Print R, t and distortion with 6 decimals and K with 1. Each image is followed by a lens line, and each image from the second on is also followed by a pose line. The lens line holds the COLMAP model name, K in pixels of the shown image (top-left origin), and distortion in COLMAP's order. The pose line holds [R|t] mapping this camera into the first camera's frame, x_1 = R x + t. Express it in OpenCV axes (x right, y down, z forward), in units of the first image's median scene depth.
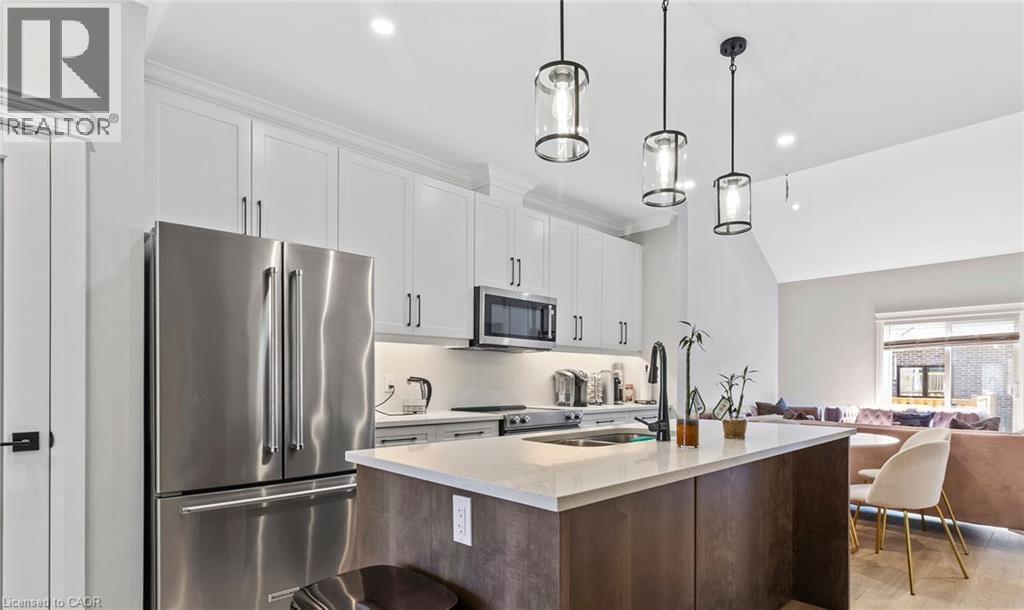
lens RADIAL K [[510.2, 0, 510.4], [0, 510.2, 374.9], [0, 0, 1]] dist [-0.001498, 0.000129]
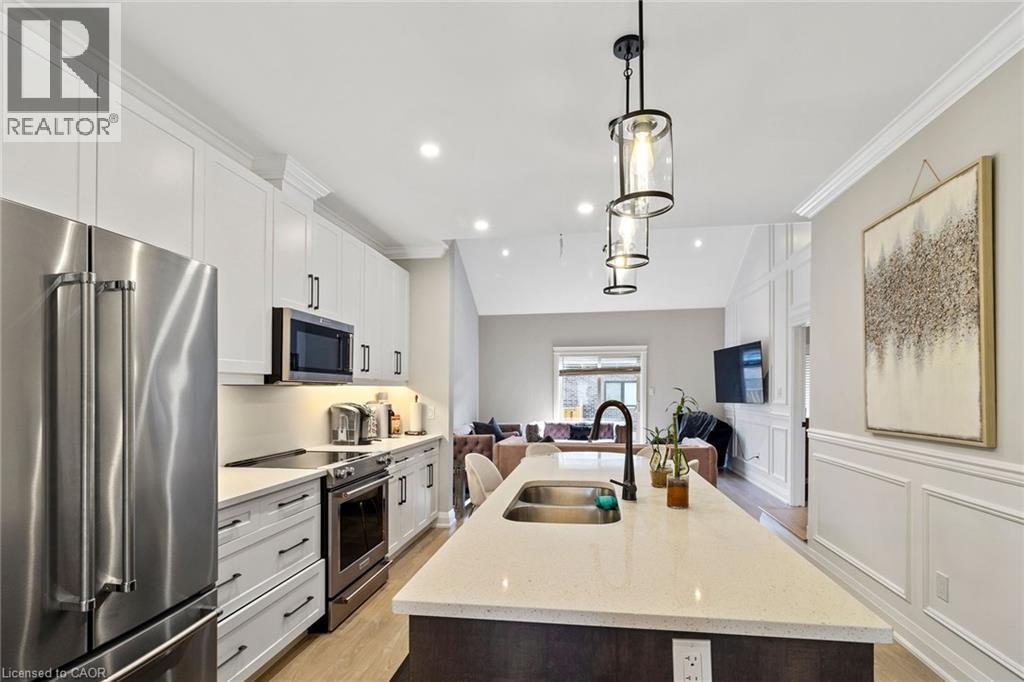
lens RADIAL K [[500.8, 0, 514.4], [0, 500.8, 389.8], [0, 0, 1]] dist [0.000839, 0.000098]
pose [[0.799176, -0.008148, 0.601042, -0.184177], [0.007229, 0.999966, 0.003943, -0.036674], [-0.601054, 0.001194, 0.799208, 0.128826]]
